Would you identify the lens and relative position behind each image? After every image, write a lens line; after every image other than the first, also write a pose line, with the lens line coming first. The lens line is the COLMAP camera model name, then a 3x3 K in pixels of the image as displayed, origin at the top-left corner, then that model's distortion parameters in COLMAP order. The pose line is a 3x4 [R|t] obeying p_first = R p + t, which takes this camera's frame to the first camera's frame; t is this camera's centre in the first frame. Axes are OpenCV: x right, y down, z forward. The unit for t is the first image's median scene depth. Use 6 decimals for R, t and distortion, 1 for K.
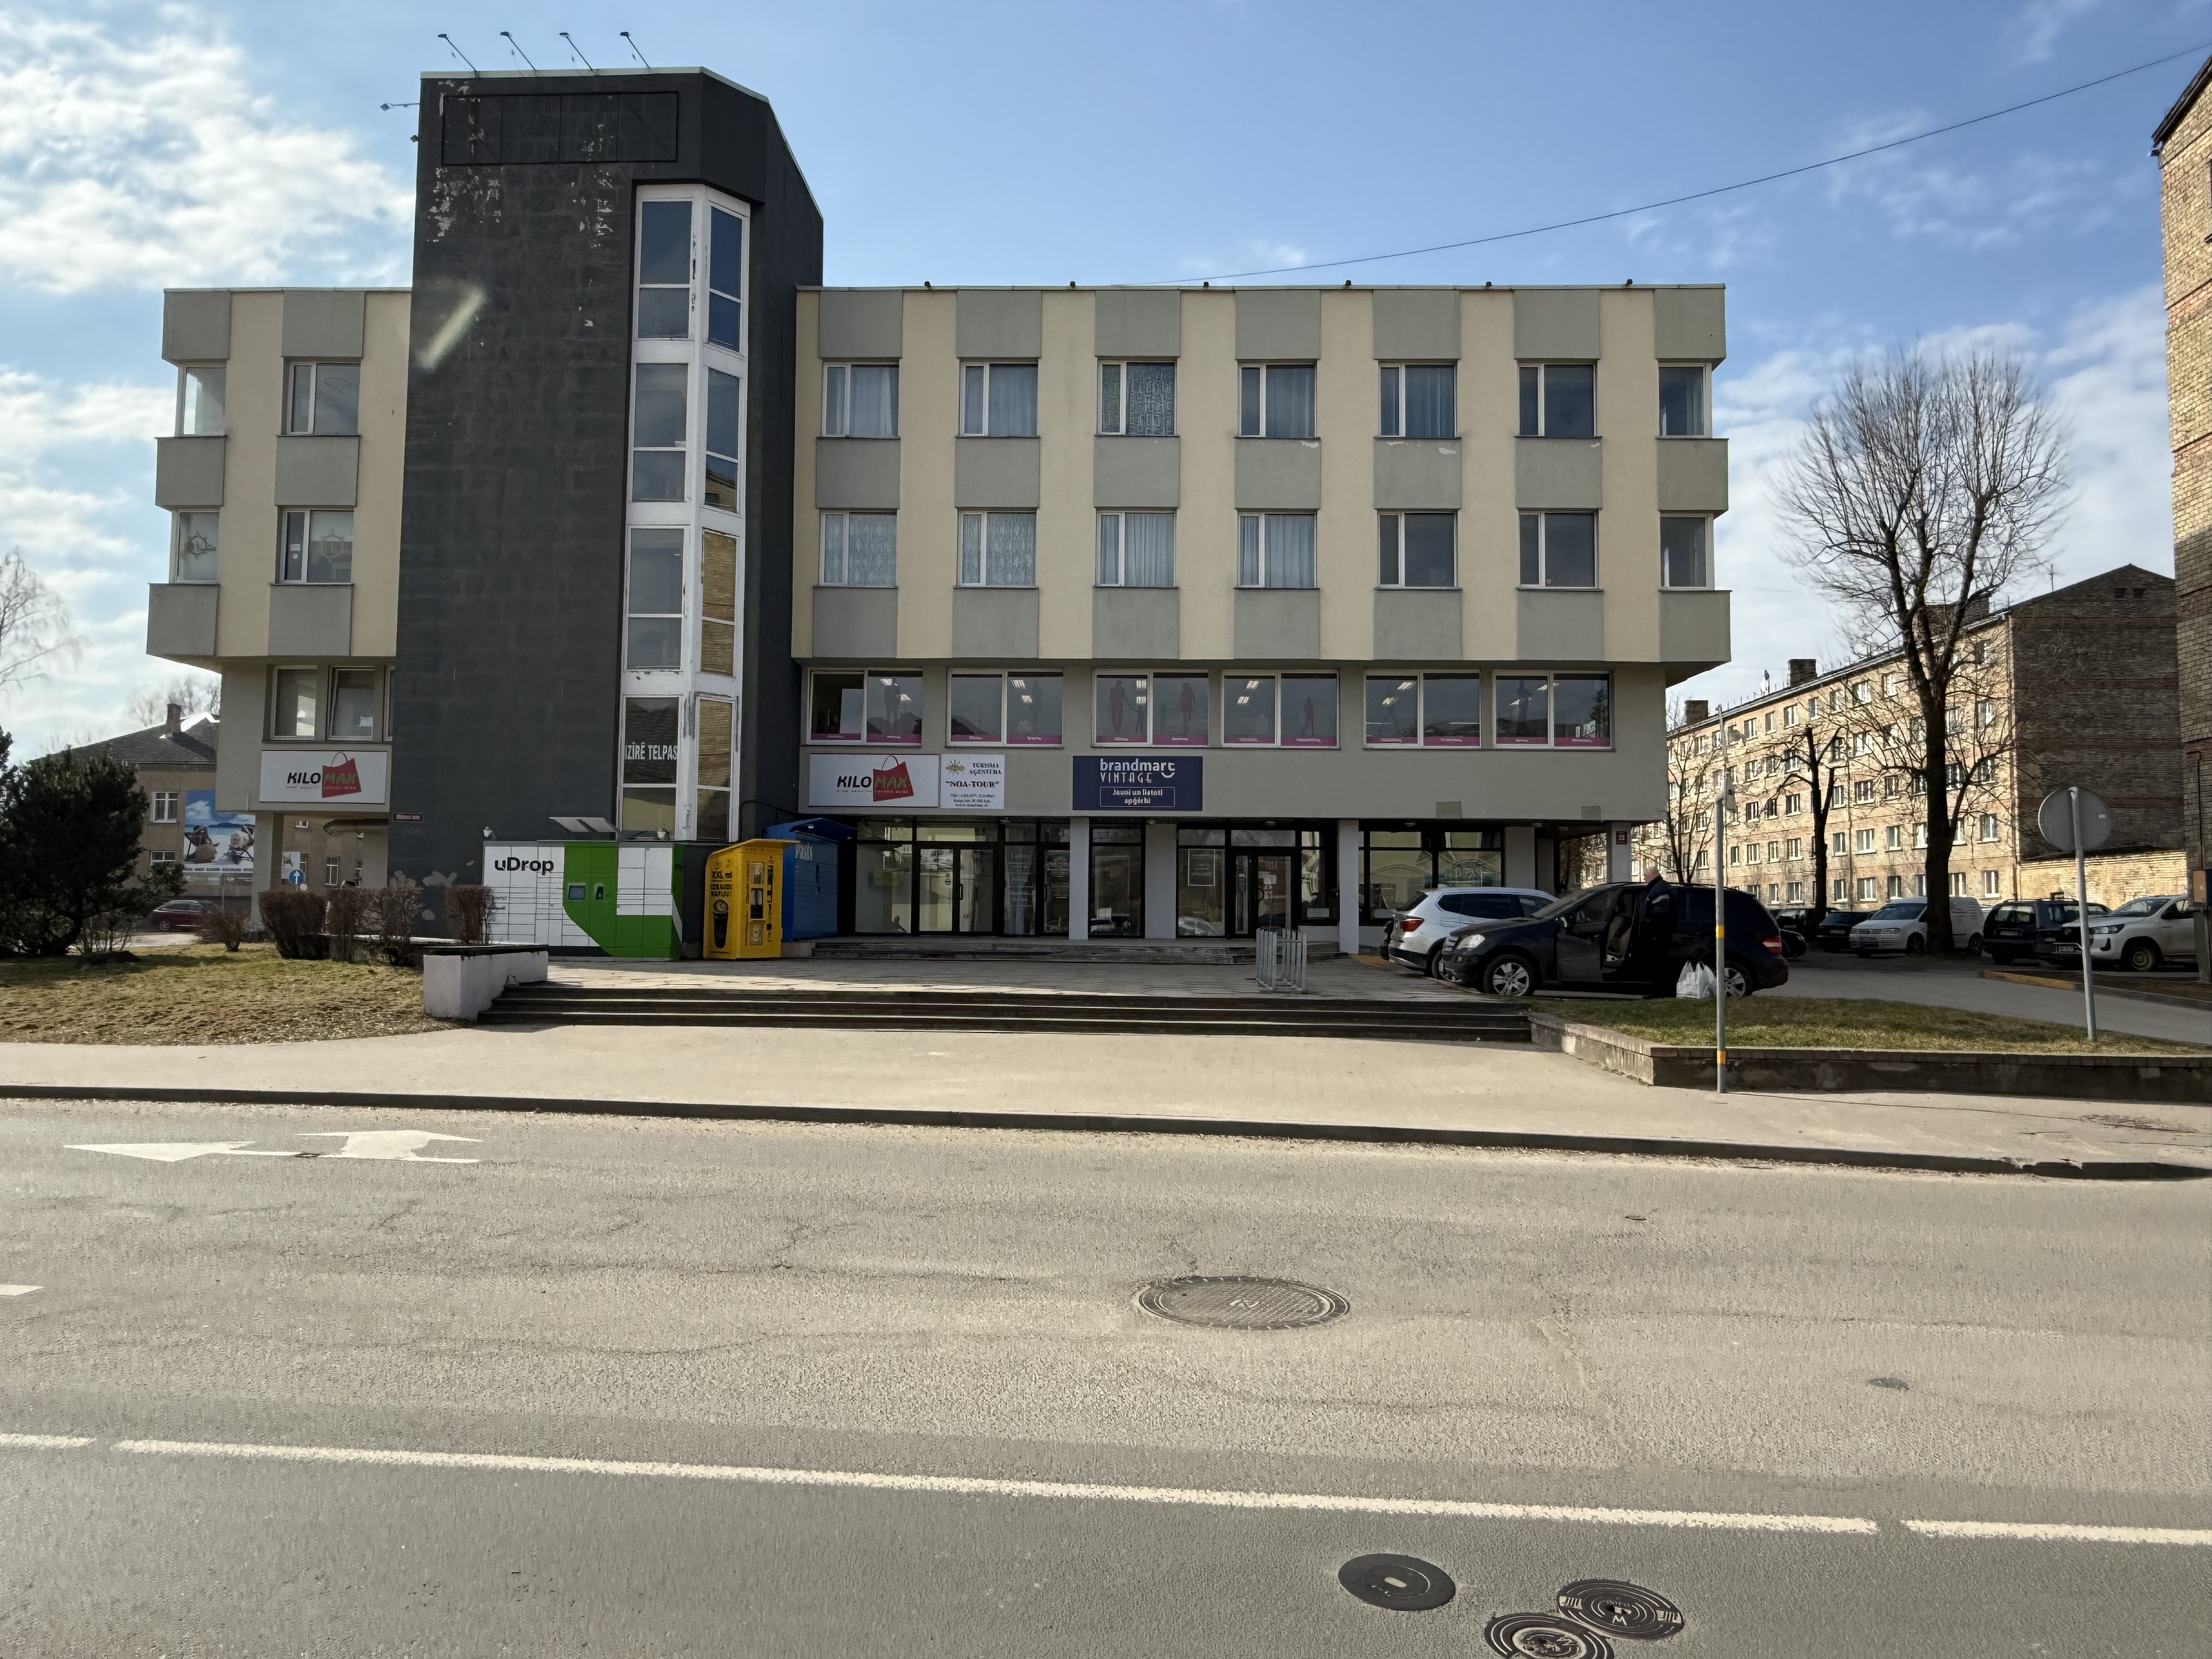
lens RADIAL K [[1423.5, 0, 1106.0], [0, 1423.5, 829.5], [0, 0, 1]] dist [-0.082144, 0.137647]
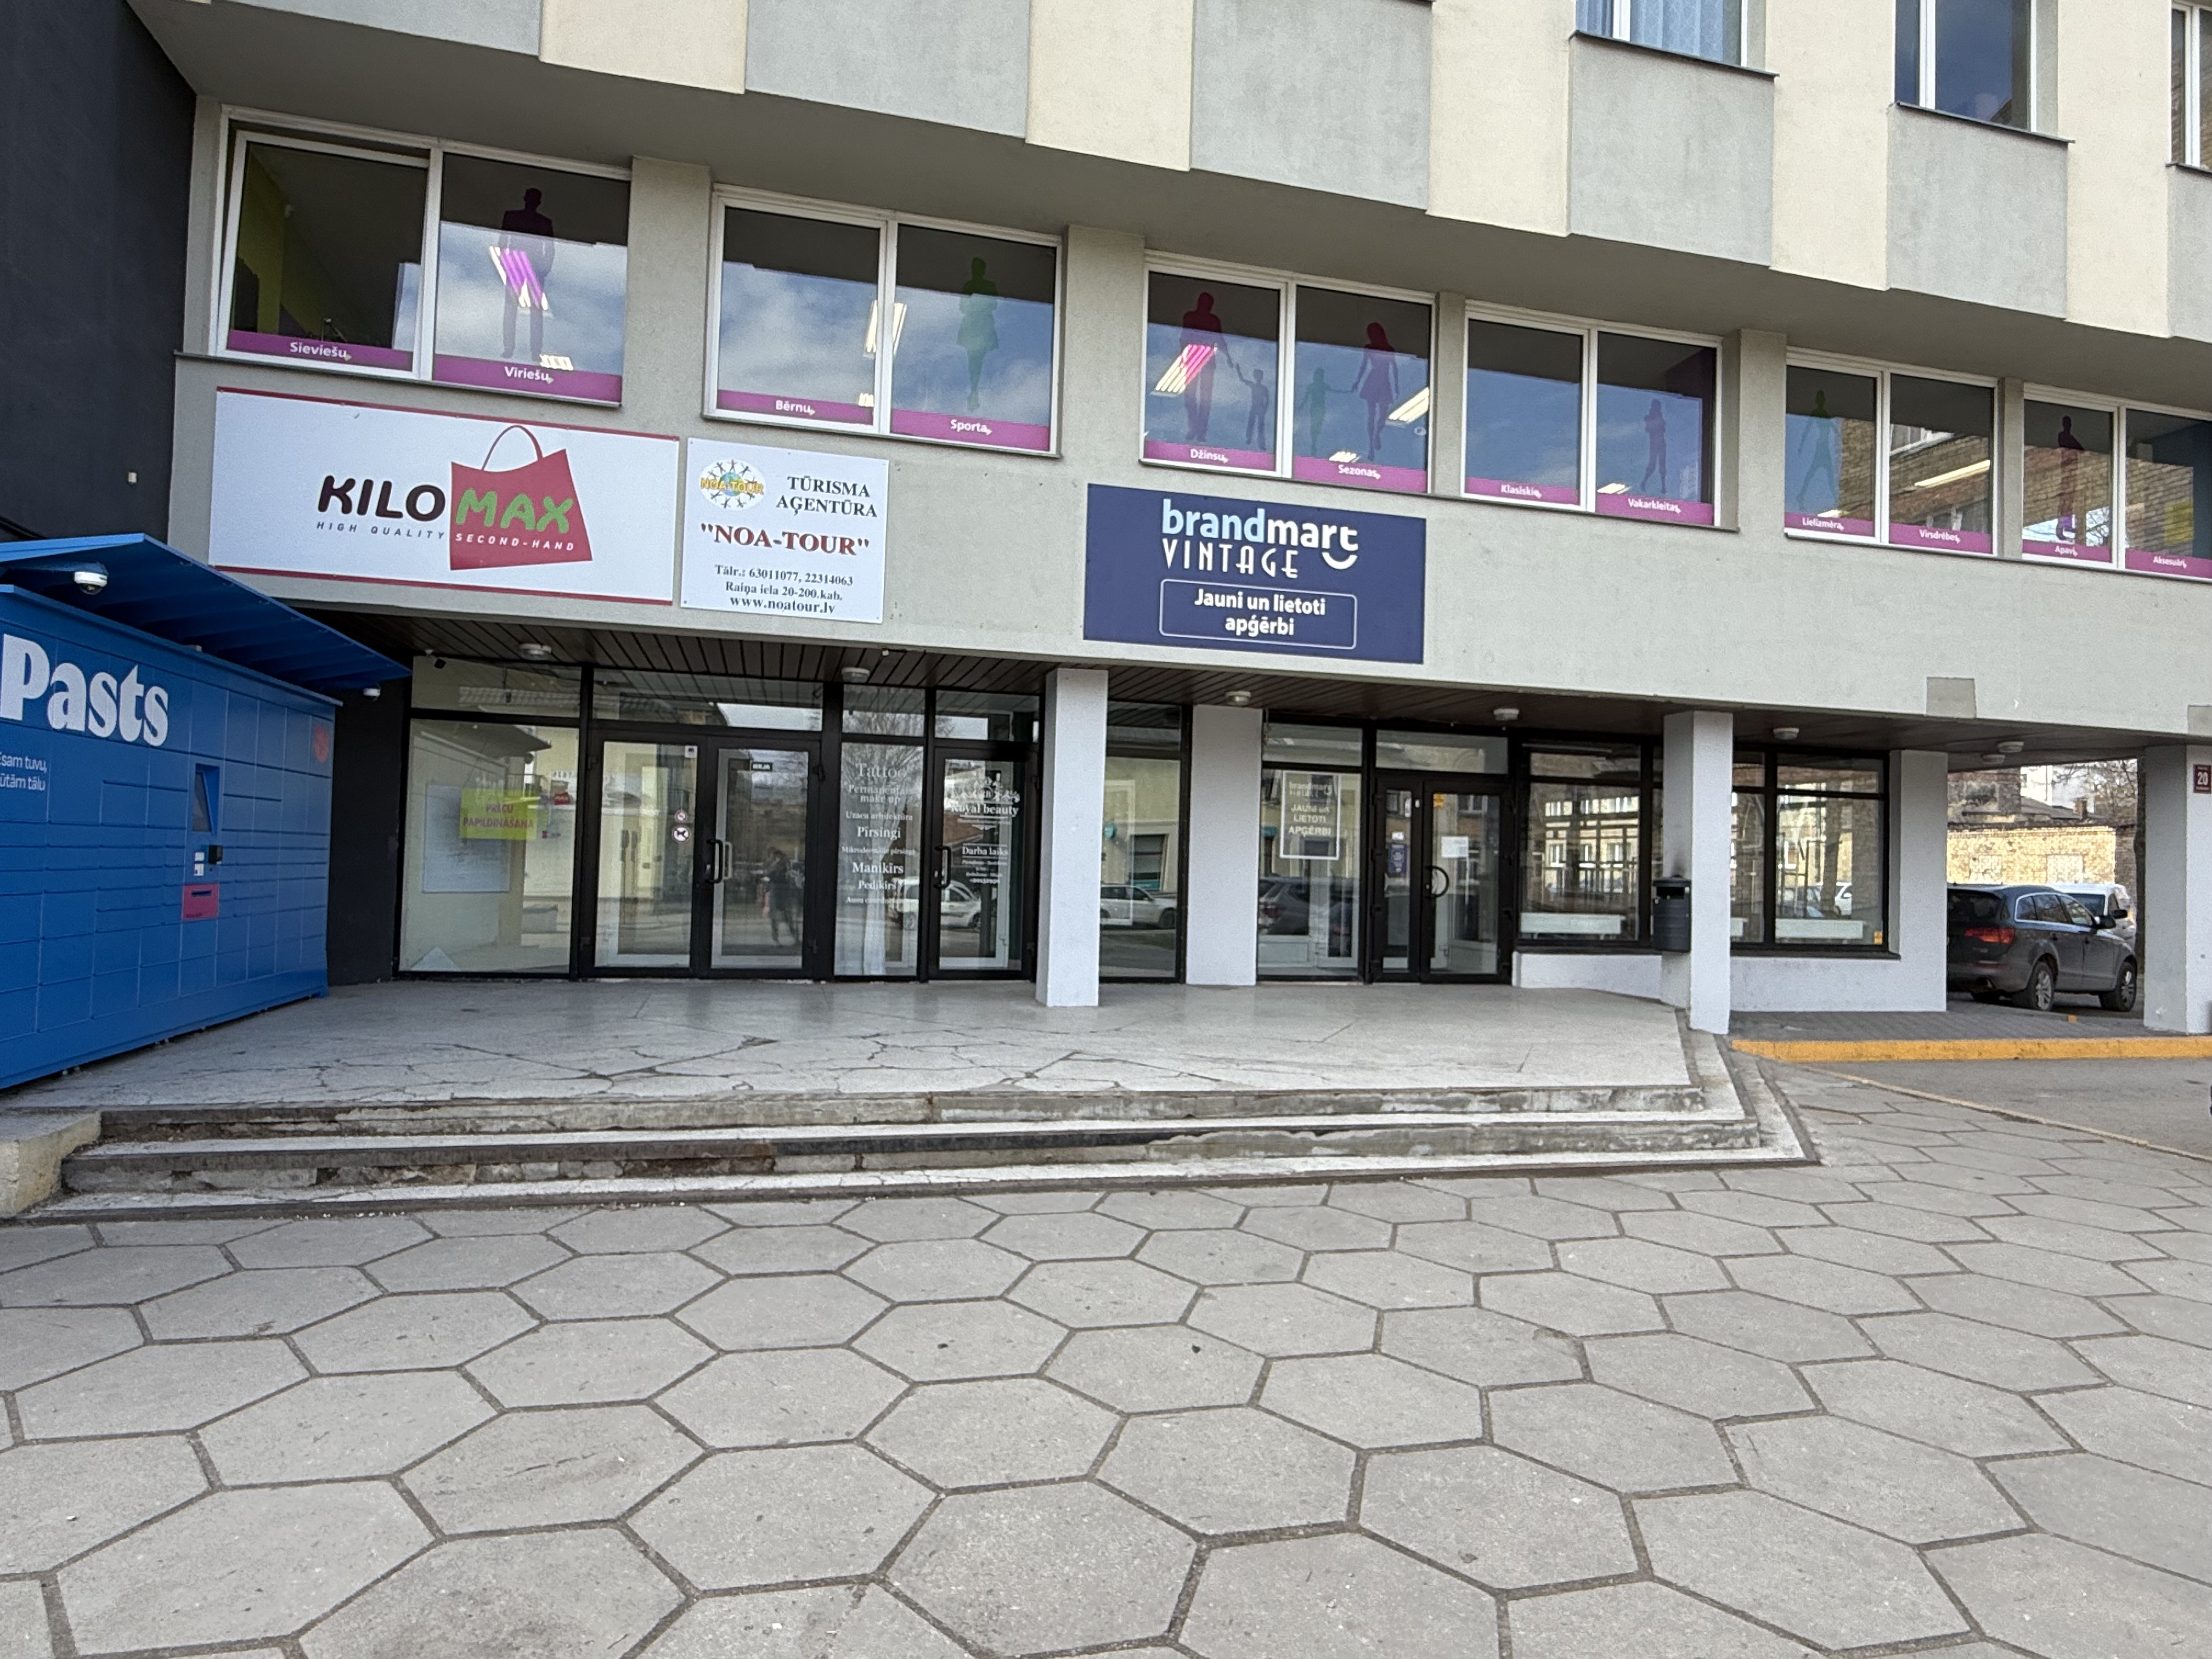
lens RADIAL K [[1248.5, 0, 1106.0], [0, 1248.5, 829.5], [0, 0, 1]] dist [-0.002571, -0.000231]
pose [[0.963611, 0.026530, 0.265988, -0.099964], [-0.037393, 0.998657, 0.035857, 0.021951], [-0.264680, -0.044498, 0.963309, 0.718676]]
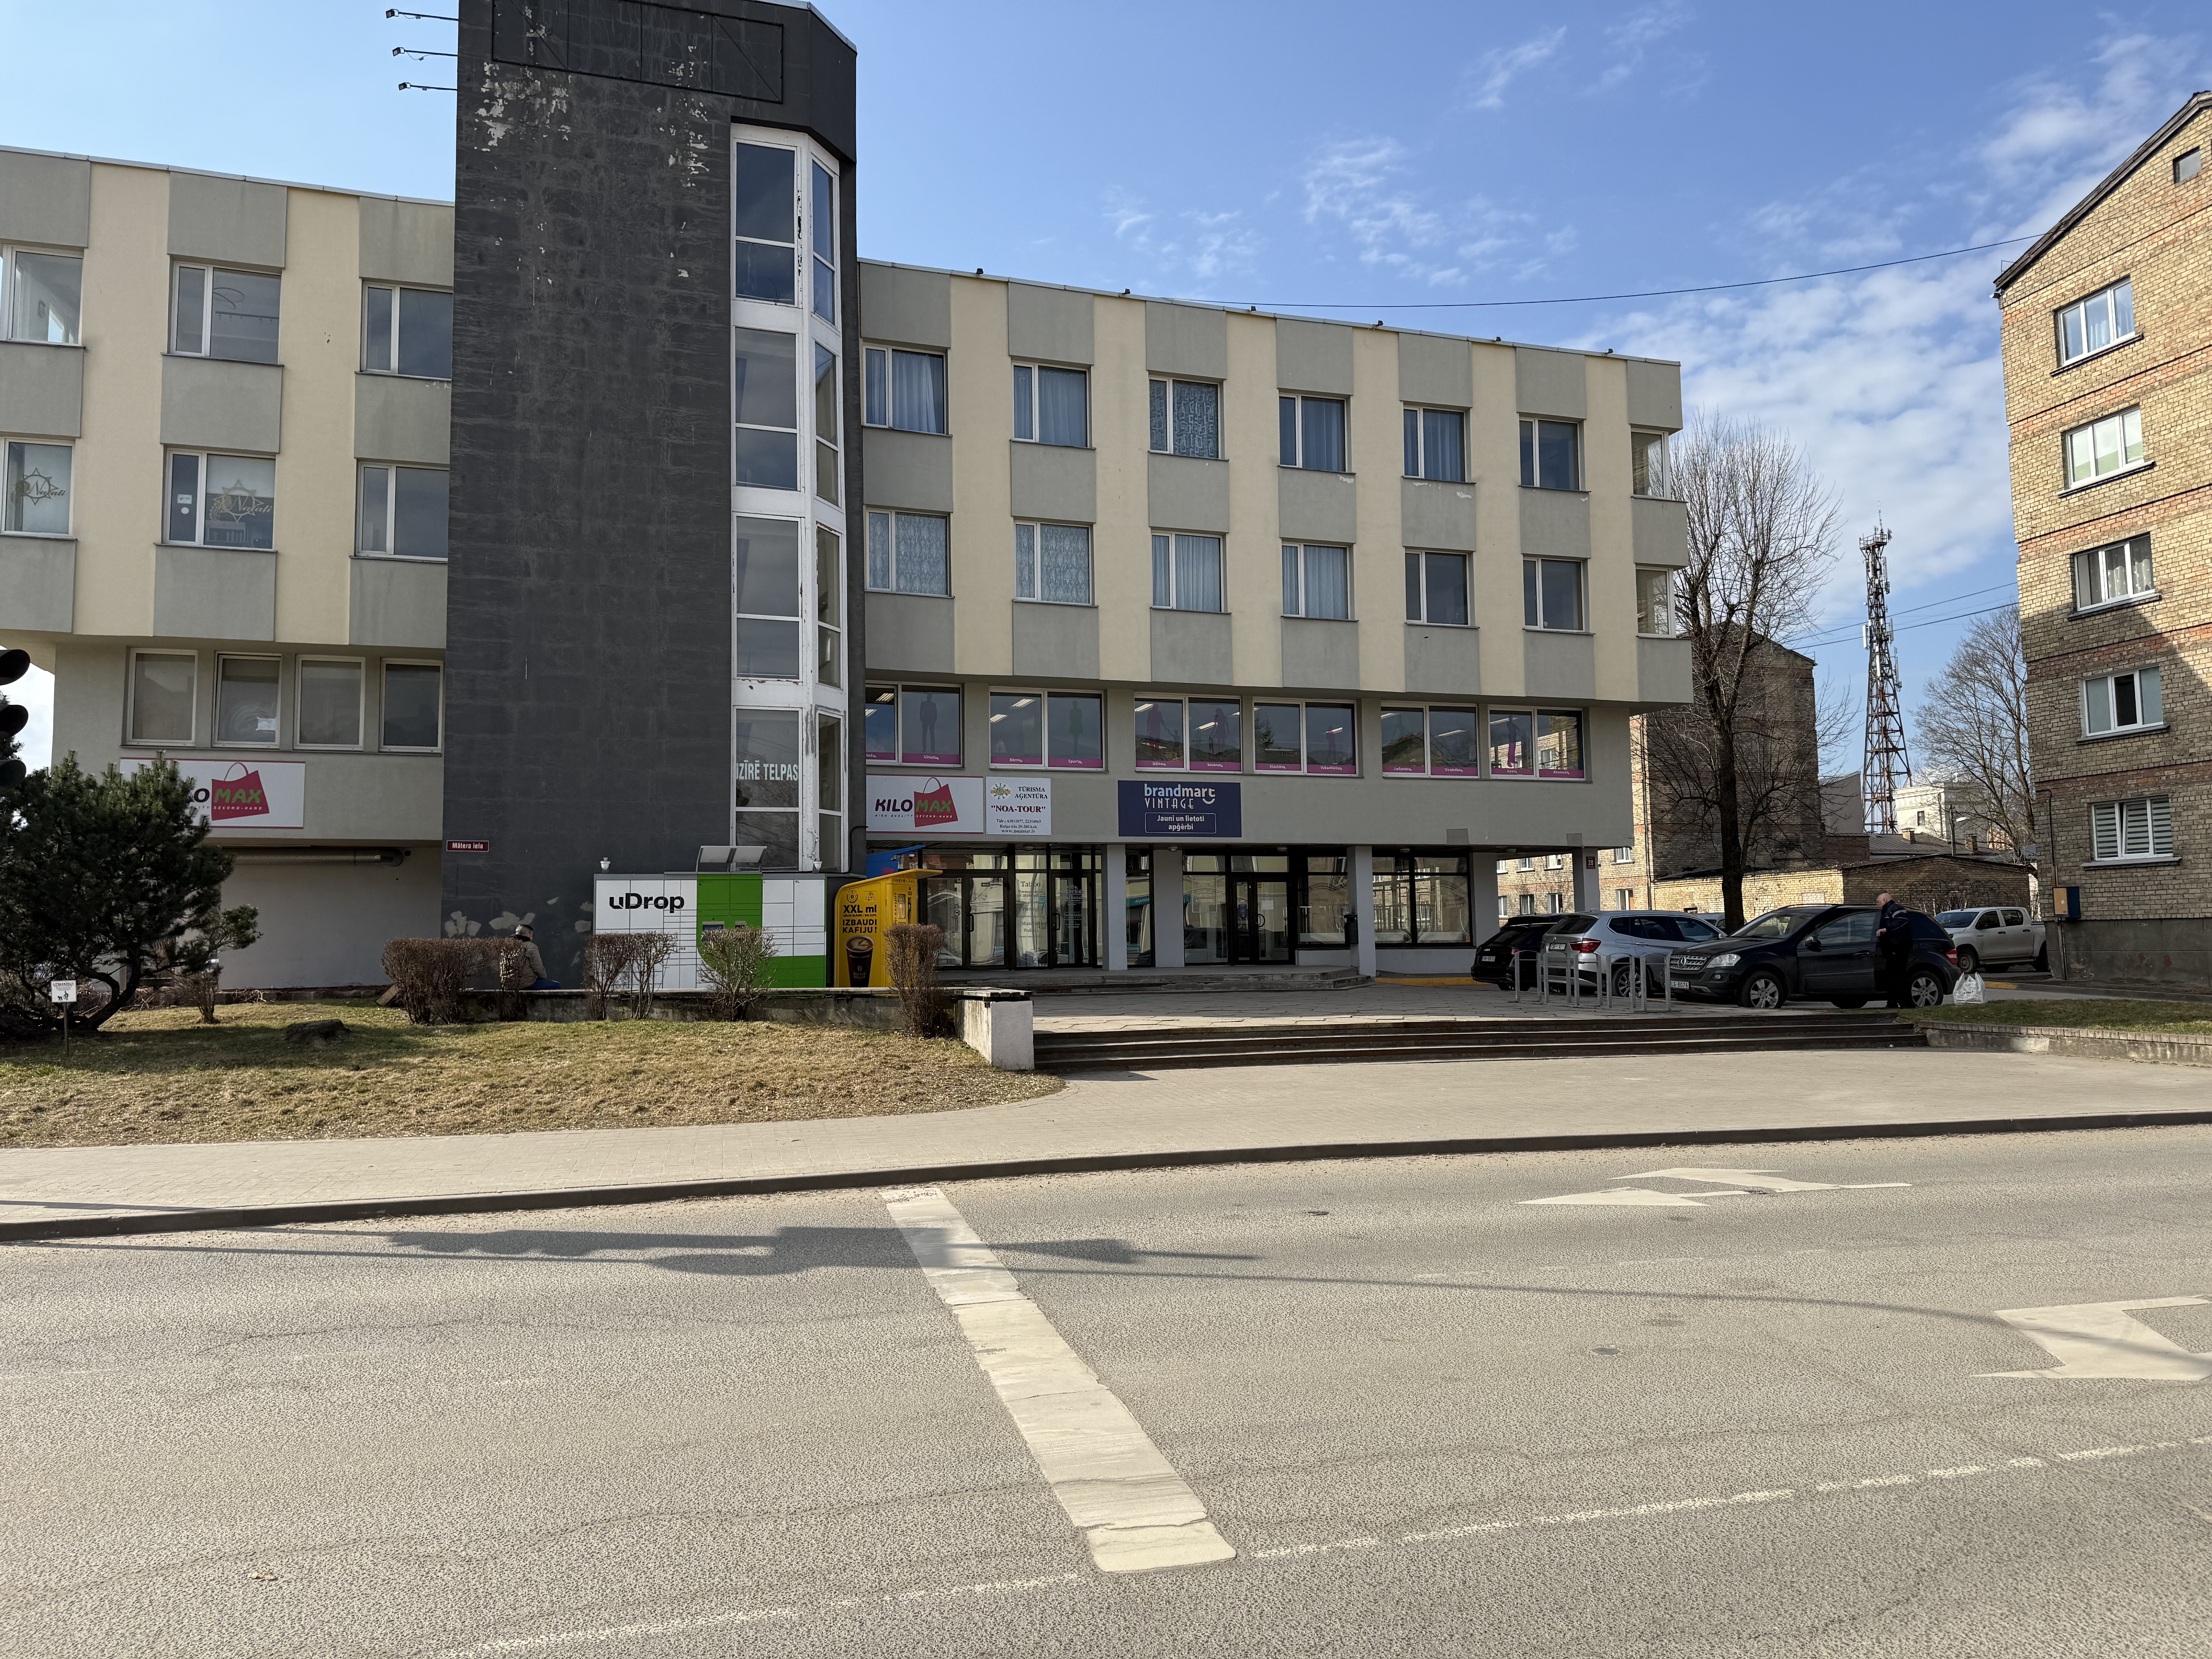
lens RADIAL K [[1525.2, 0, 1109.7], [0, 1525.2, 798.8], [0, 0, 1]] dist [0.075798, -0.094526]
pose [[0.937483, 0.009754, 0.347894, -0.399456], [0.001923, 0.999447, -0.033203, -0.004797], [-0.348025, 0.031796, 0.936946, 0.028236]]
